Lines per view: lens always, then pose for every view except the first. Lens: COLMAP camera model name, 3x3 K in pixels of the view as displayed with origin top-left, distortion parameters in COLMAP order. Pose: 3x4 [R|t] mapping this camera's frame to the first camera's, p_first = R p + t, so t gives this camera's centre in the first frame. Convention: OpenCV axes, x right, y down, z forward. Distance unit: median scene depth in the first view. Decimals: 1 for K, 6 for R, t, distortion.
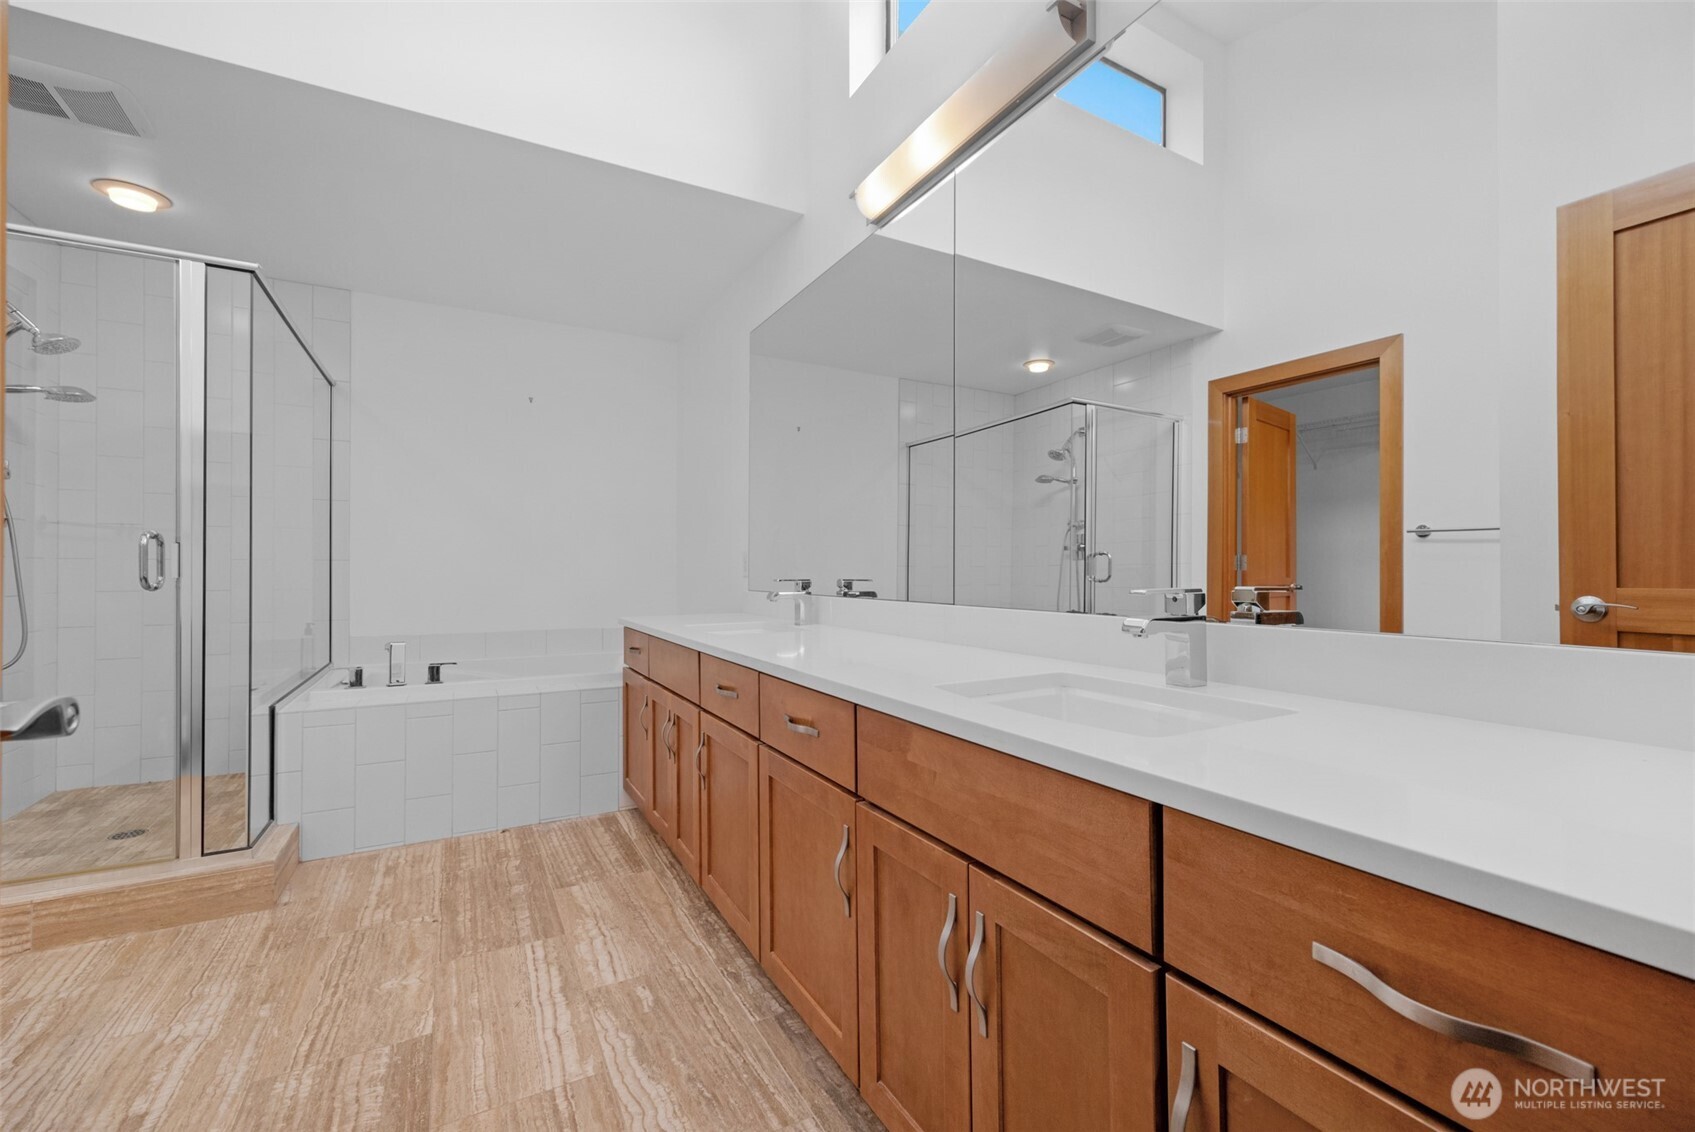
lens RADIAL K [[697.8, 0, 847.5], [0, 697.8, 566.0], [0, 0, 1]] dist [0.014769, -0.005257]
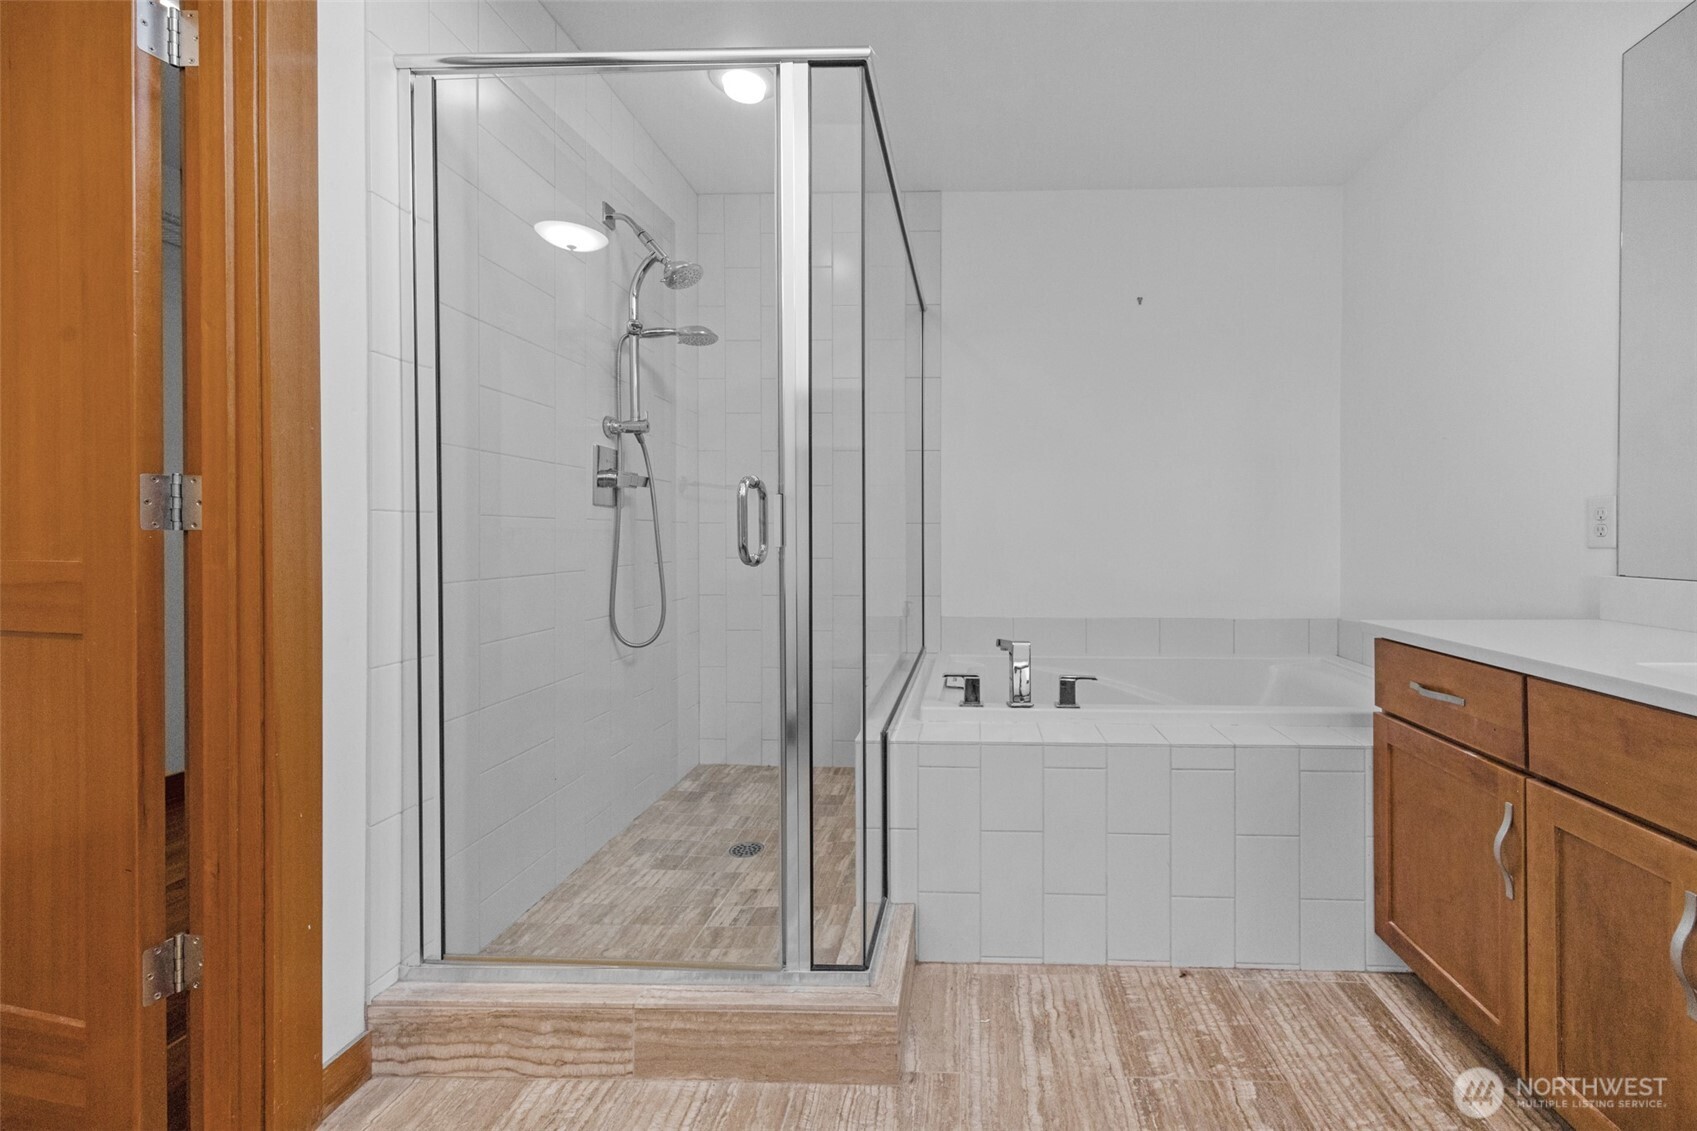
lens RADIAL K [[679.3, 0, 841.3], [0, 679.3, 537.9], [0, 0, 1]] dist [-0.000141, -0.000011]
pose [[0.767816, 0.000758, -0.640670, -0.418098], [0.006652, 0.999936, 0.009154, 0.002764], [0.640635, -0.011290, 0.767762, 0.457947]]
